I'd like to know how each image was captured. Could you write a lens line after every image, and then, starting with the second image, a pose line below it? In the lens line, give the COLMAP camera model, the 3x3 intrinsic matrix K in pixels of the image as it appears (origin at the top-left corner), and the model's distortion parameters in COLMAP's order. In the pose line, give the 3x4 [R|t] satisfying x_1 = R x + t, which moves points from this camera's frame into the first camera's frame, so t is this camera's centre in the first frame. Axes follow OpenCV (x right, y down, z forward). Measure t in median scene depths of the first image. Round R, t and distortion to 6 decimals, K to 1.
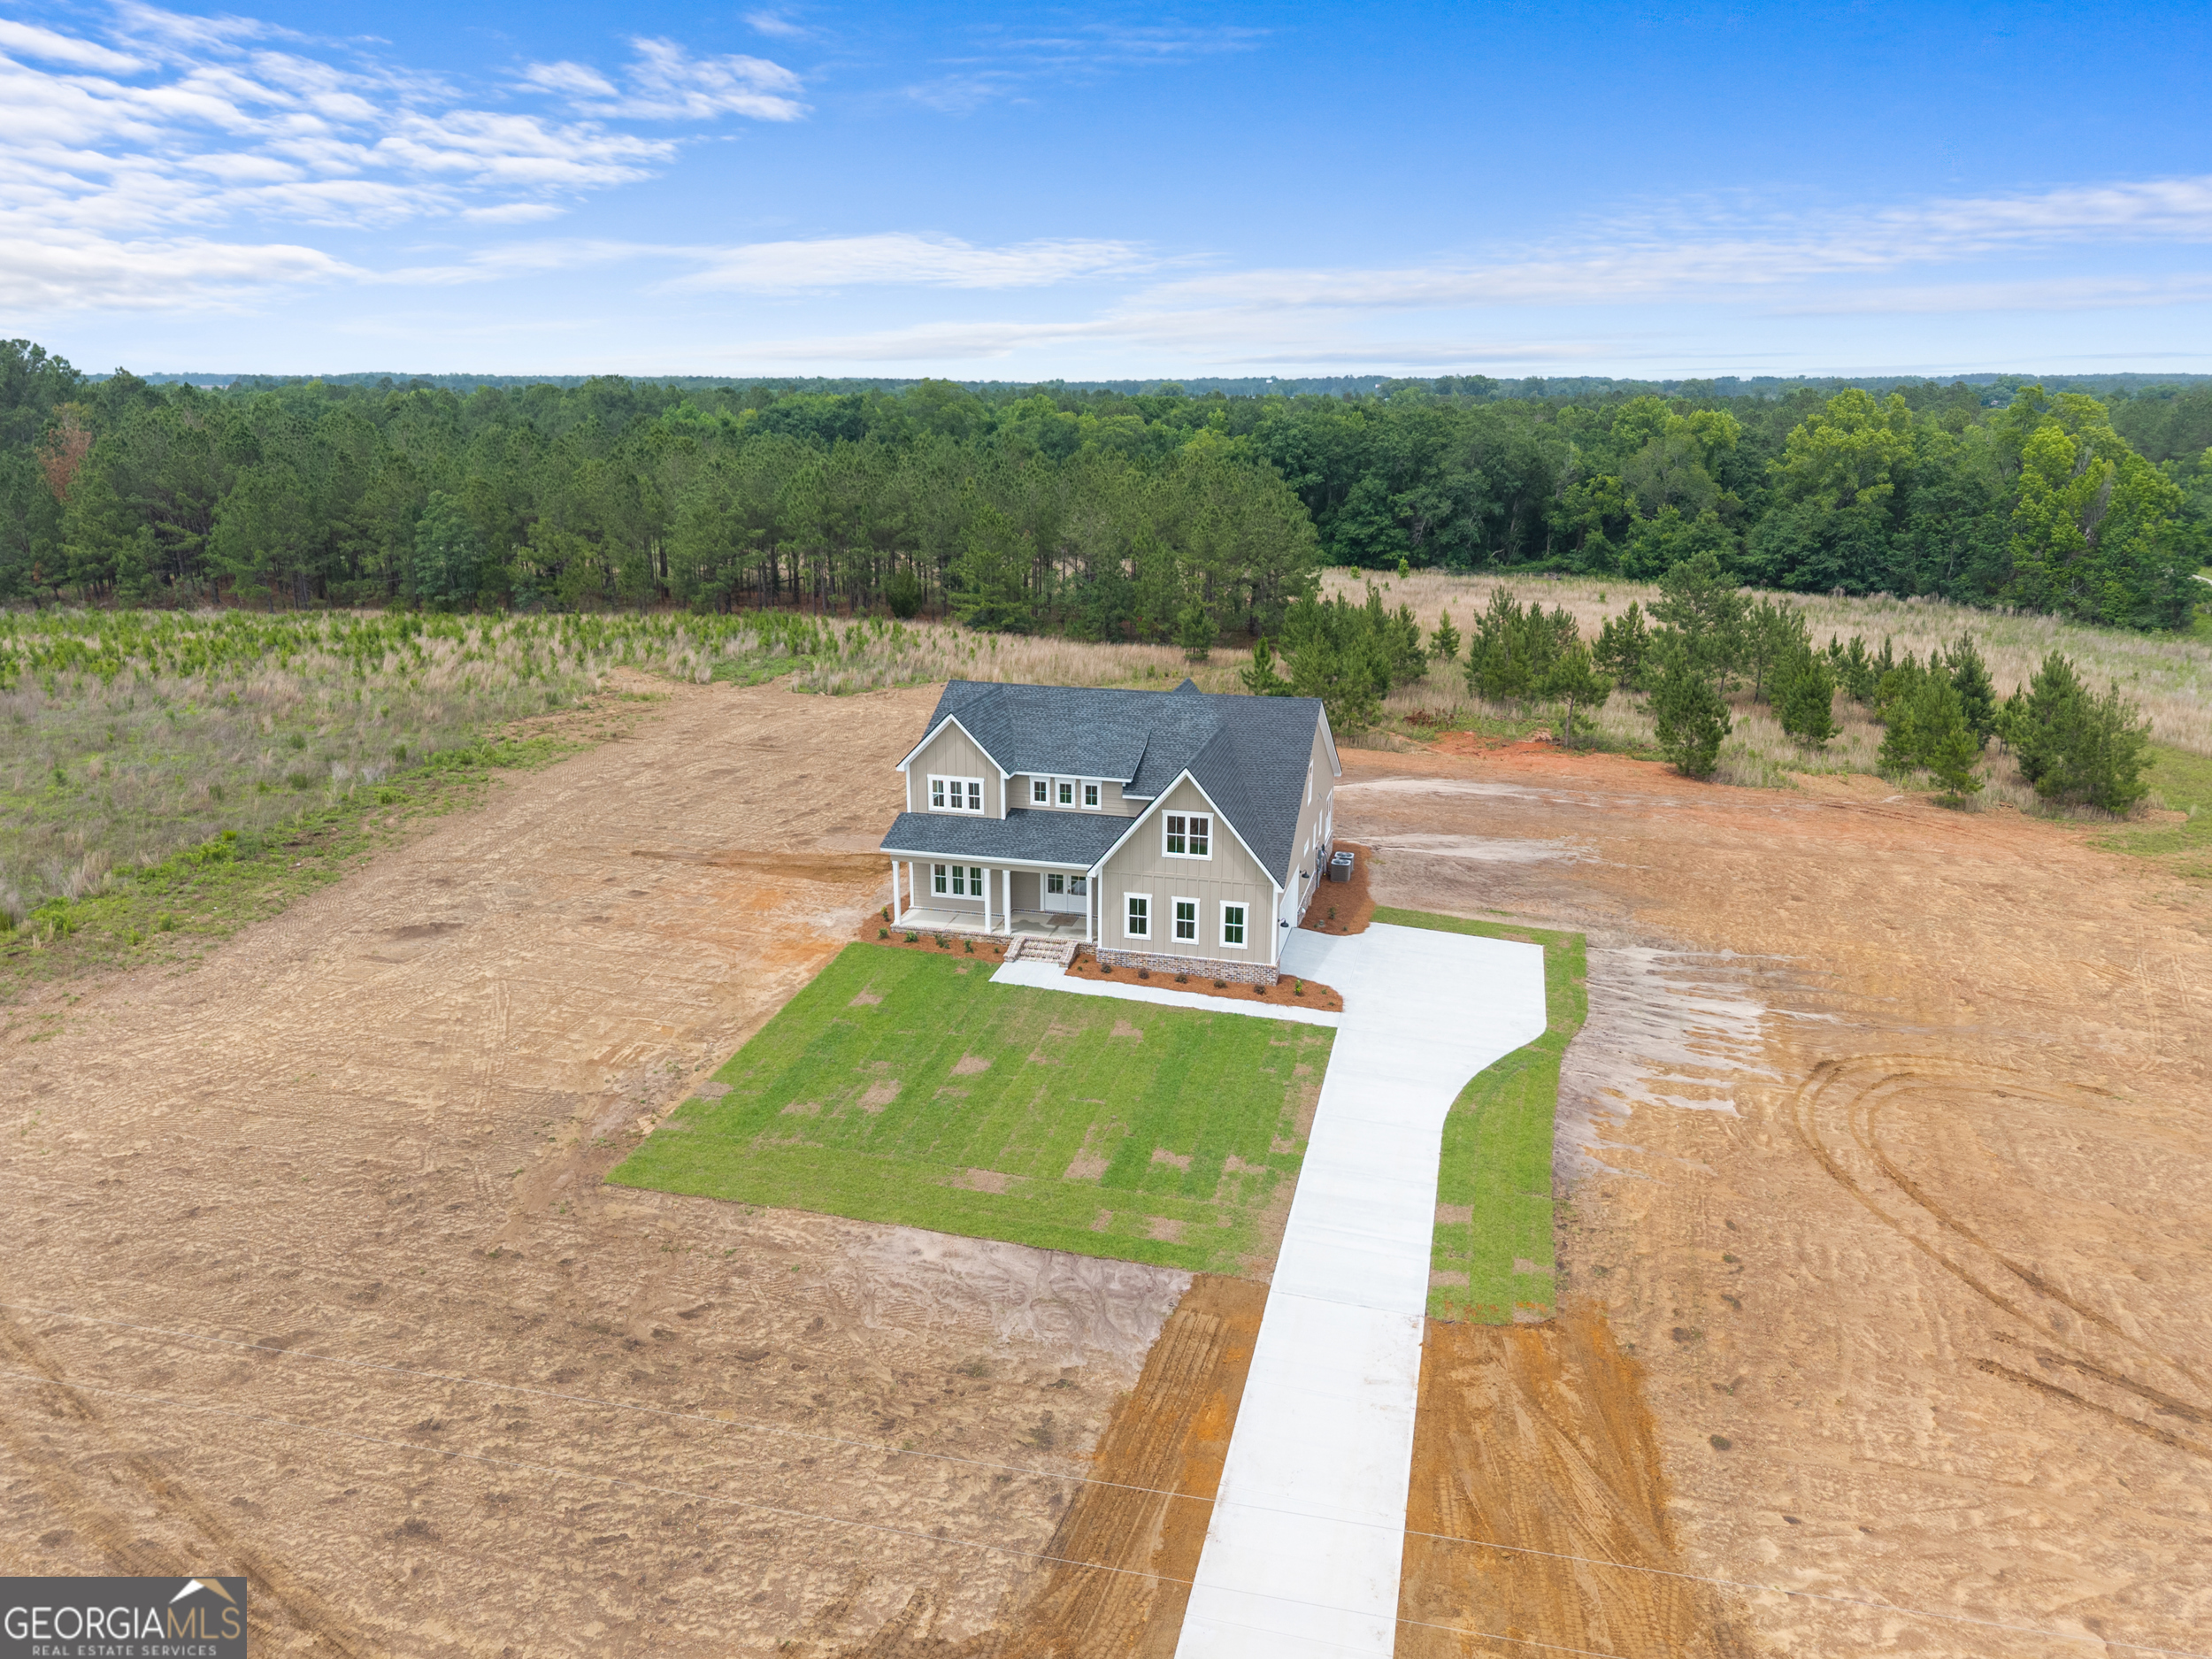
lens RADIAL K [[1488.0, 0, 1106.0], [0, 1488.0, 829.5], [0, 0, 1]] dist [0.006079, -0.002453]
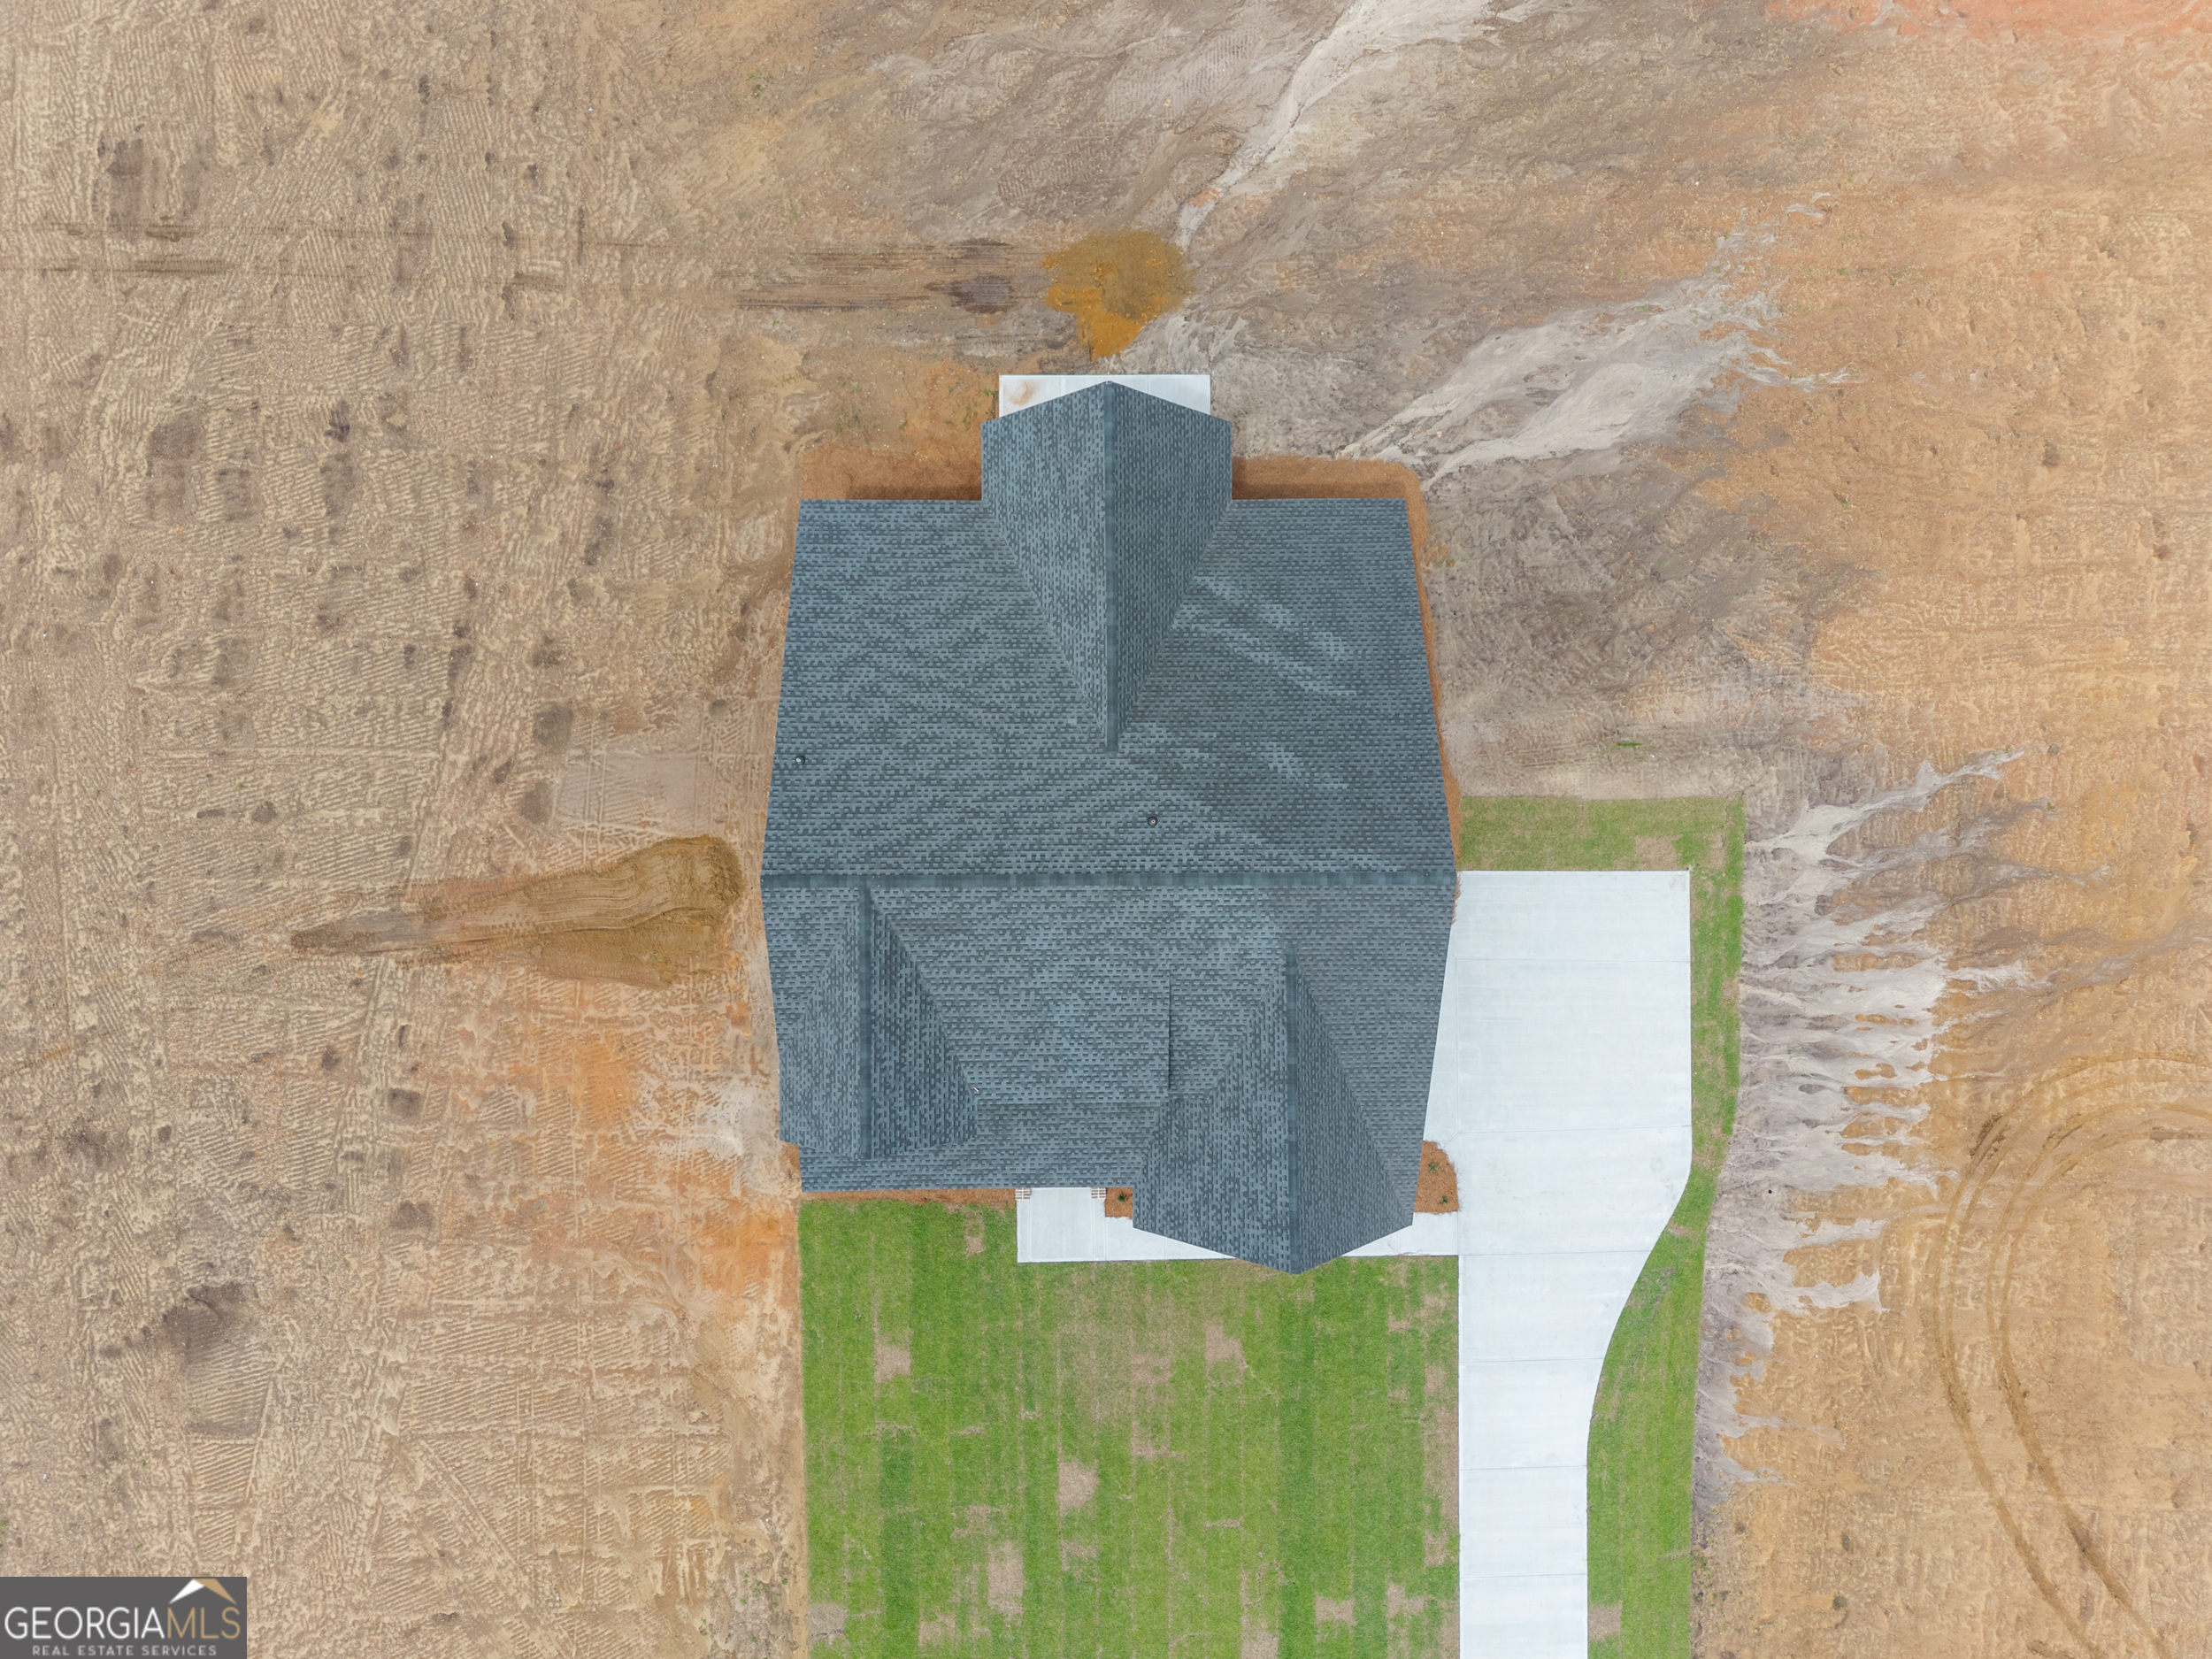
lens RADIAL K [[1488.0, 0, 1106.0], [0, 1488.0, 829.5], [0, 0, 1]] dist [0.006079, -0.002453]
pose [[0.965667, -0.259239, 0.016804, 0.011724], [0.058305, 0.279311, 0.958429, -0.709832], [-0.253155, -0.924543, 0.284837, 0.975266]]
